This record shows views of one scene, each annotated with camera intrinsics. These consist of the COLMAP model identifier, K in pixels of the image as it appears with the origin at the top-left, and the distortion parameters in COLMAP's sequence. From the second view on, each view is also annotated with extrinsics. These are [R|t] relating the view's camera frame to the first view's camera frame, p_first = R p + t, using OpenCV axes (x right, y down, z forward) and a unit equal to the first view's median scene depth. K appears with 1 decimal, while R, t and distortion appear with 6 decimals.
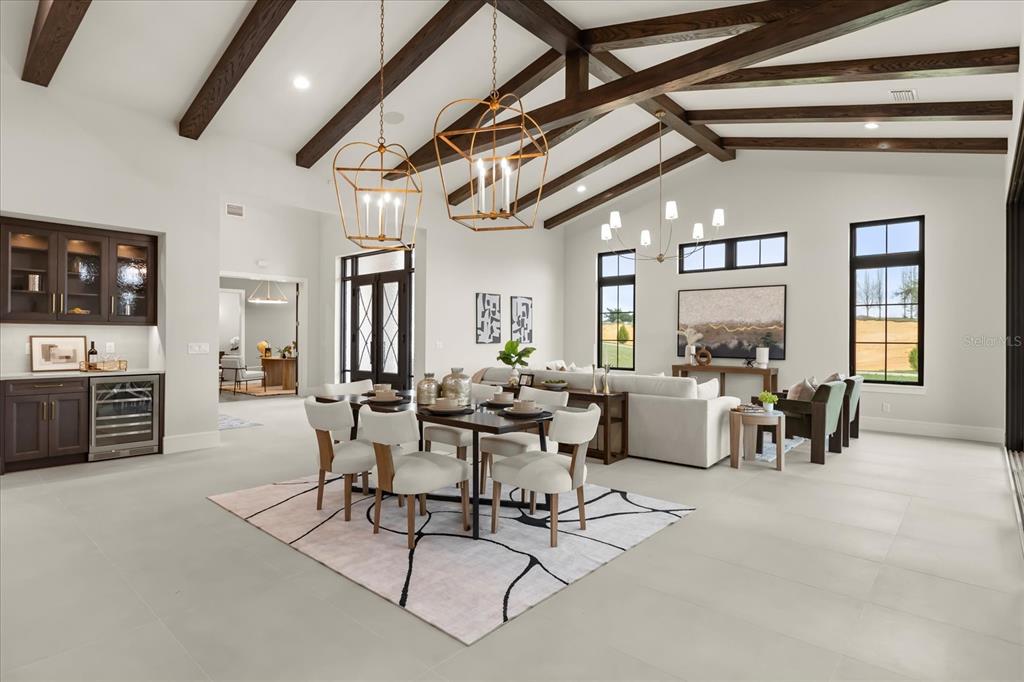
lens RADIAL K [[524.1, 0, 504.1], [0, 524.1, 336.6], [0, 0, 1]] dist [-0.001413, 0.000735]
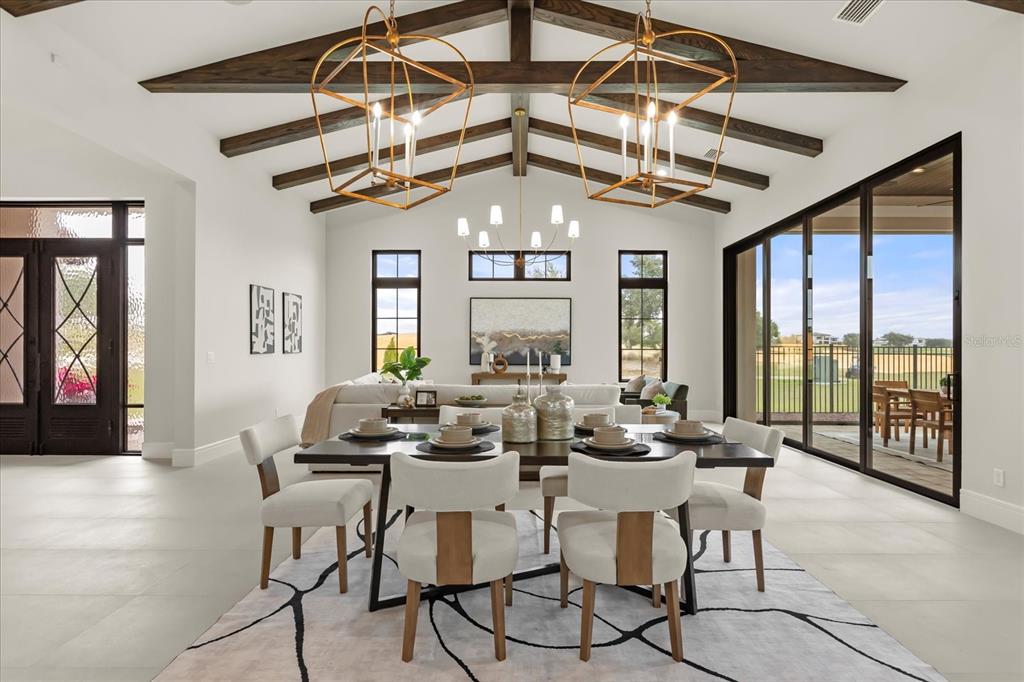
lens RADIAL K [[524.1, 0, 512.4], [0, 524.1, 348.4], [0, 0, 1]] dist [-0.001413, 0.000735]
pose [[0.748727, -0.004805, 0.662862, -0.273002], [0.001113, 0.999981, 0.005991, 0.001375], [-0.662878, -0.003748, 0.748718, 0.226098]]
